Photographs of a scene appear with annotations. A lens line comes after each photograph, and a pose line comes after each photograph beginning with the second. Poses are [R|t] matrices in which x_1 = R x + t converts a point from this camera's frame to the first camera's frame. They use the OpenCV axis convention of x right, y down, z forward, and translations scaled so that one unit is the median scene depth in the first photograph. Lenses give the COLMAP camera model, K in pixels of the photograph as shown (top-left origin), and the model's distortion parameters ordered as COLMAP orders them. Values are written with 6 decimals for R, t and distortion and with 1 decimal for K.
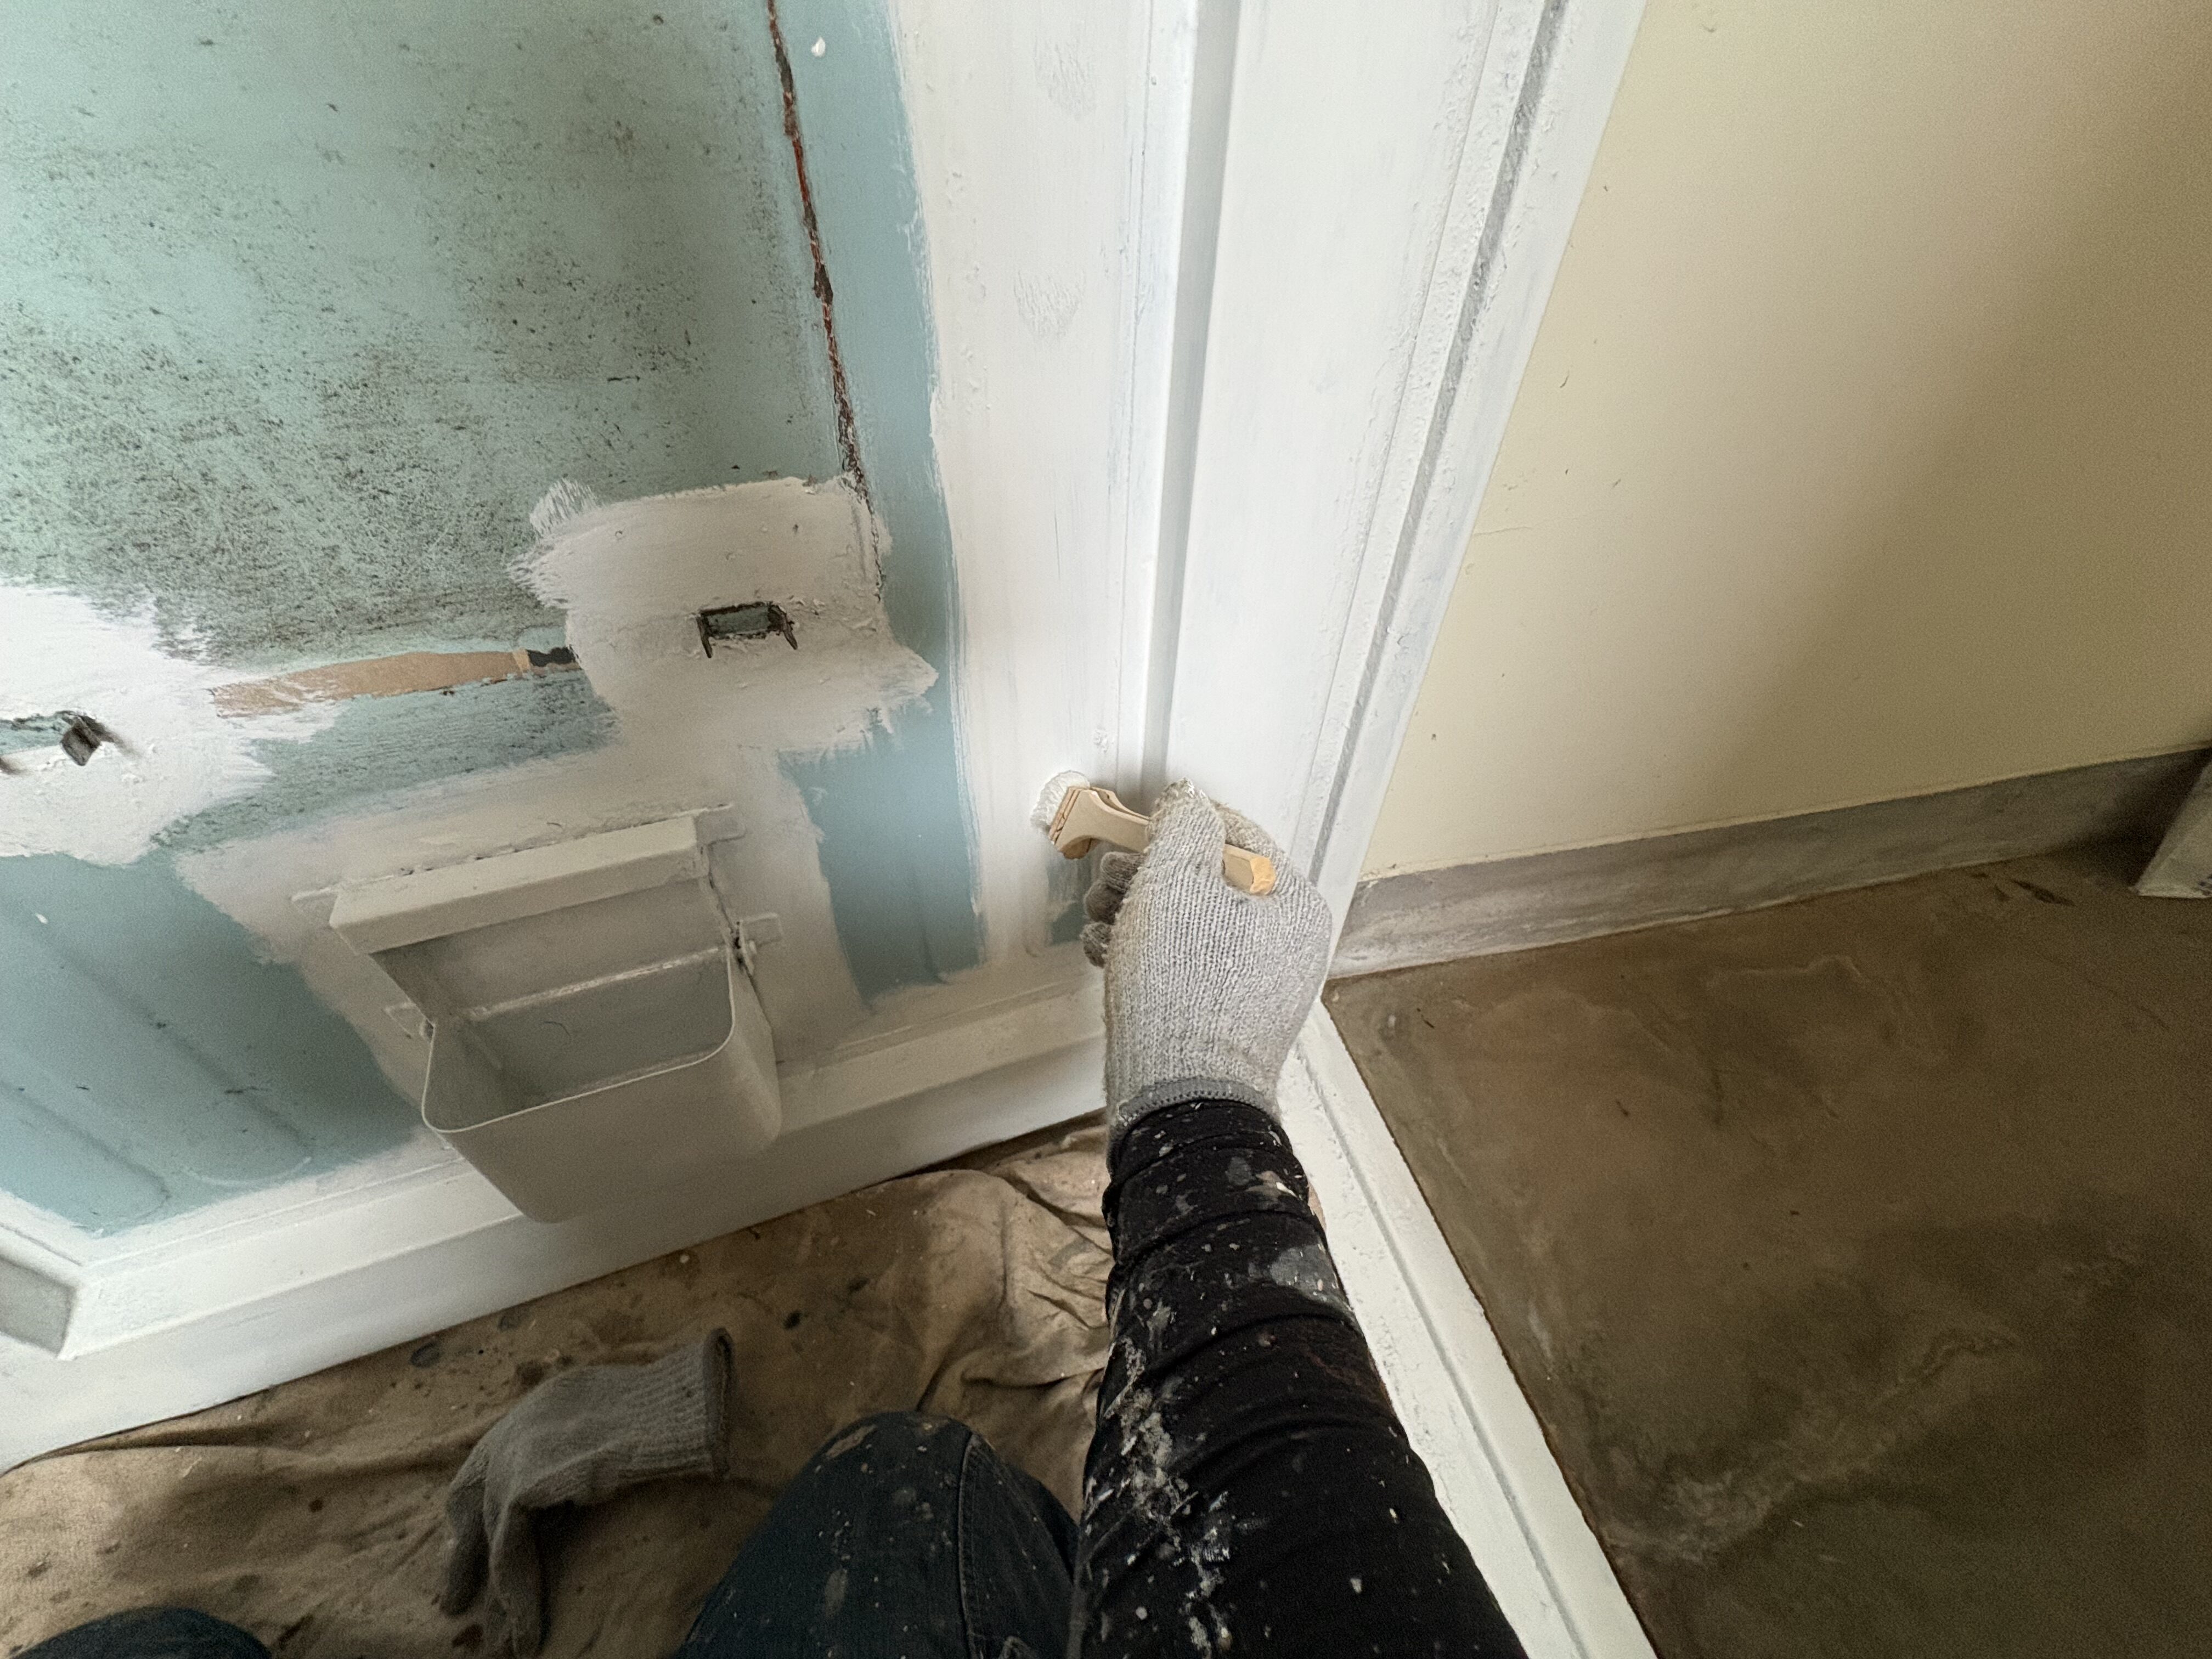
lens RADIAL K [[884.9, 0, 1104.1], [0, 884.9, 834.8], [0, 0, 1]] dist [0.003055, -0.000337]
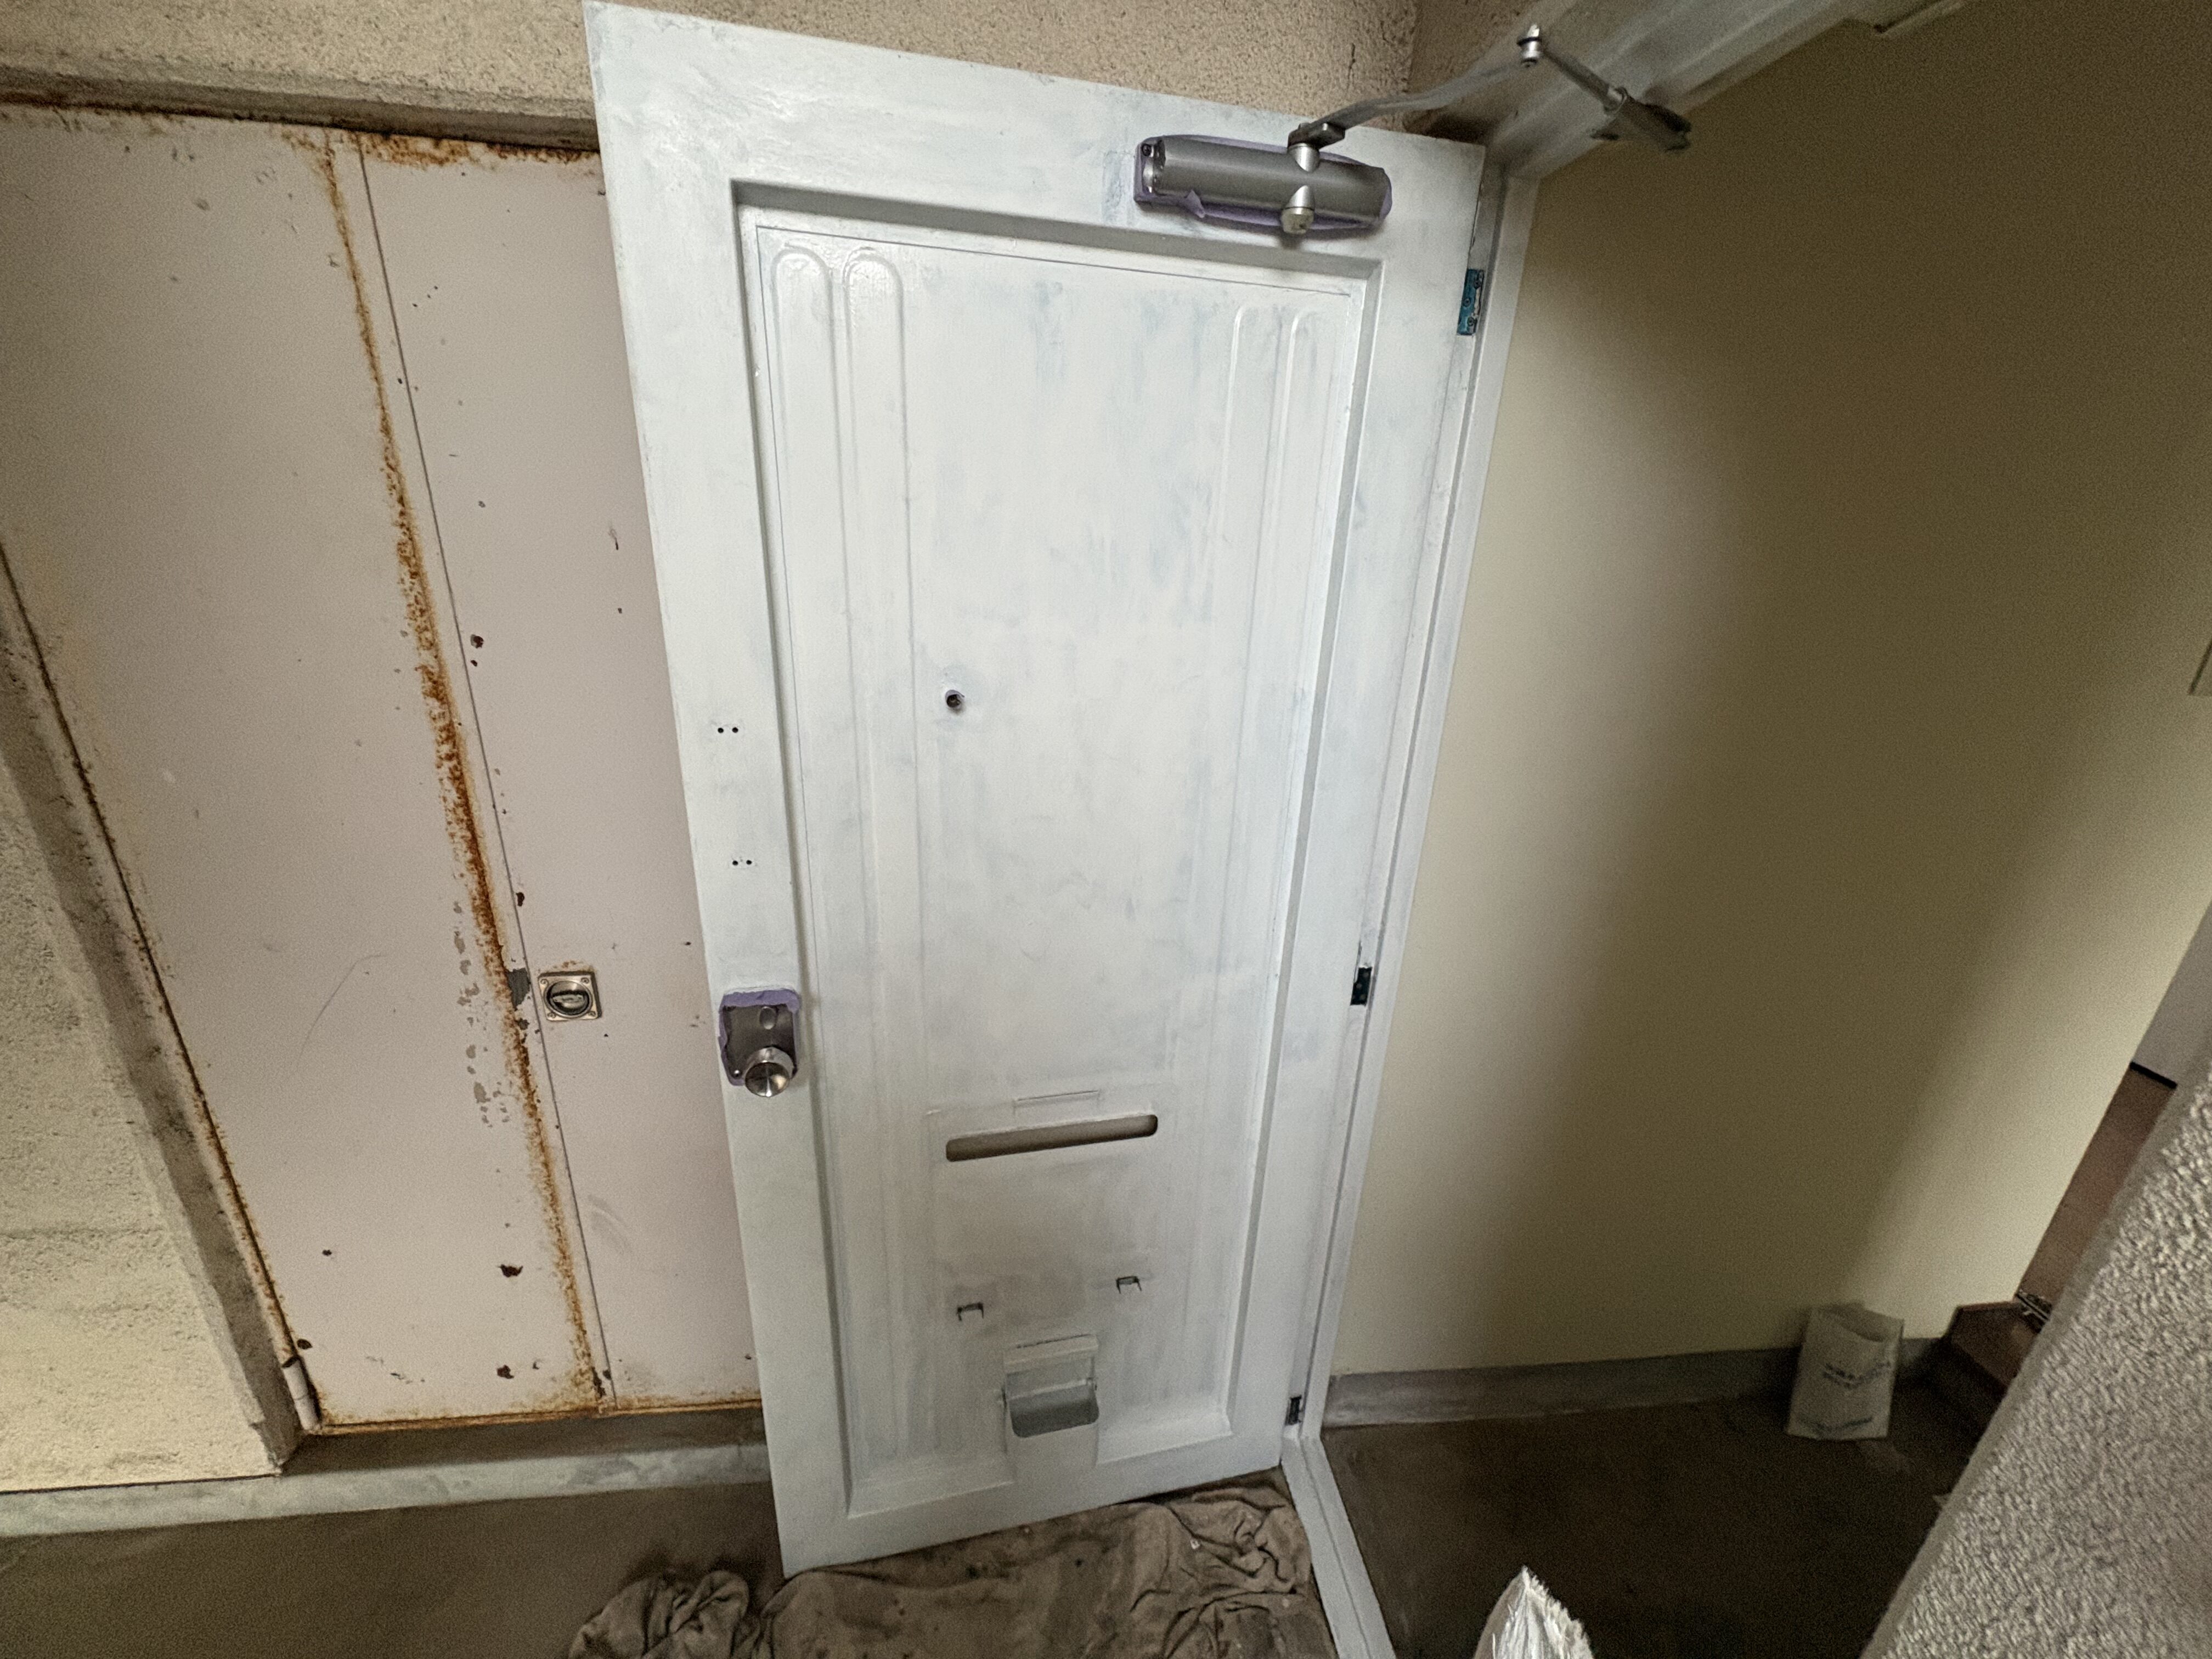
lens RADIAL K [[884.9, 0, 1106.7], [0, 884.9, 823.6], [0, 0, 1]] dist [0.003055, -0.000337]
pose [[0.991819, 0.057683, -0.113873, -0.095254], [-0.099425, 0.908563, -0.405744, -0.230489], [0.080056, 0.413746, 0.906866, -1.535888]]
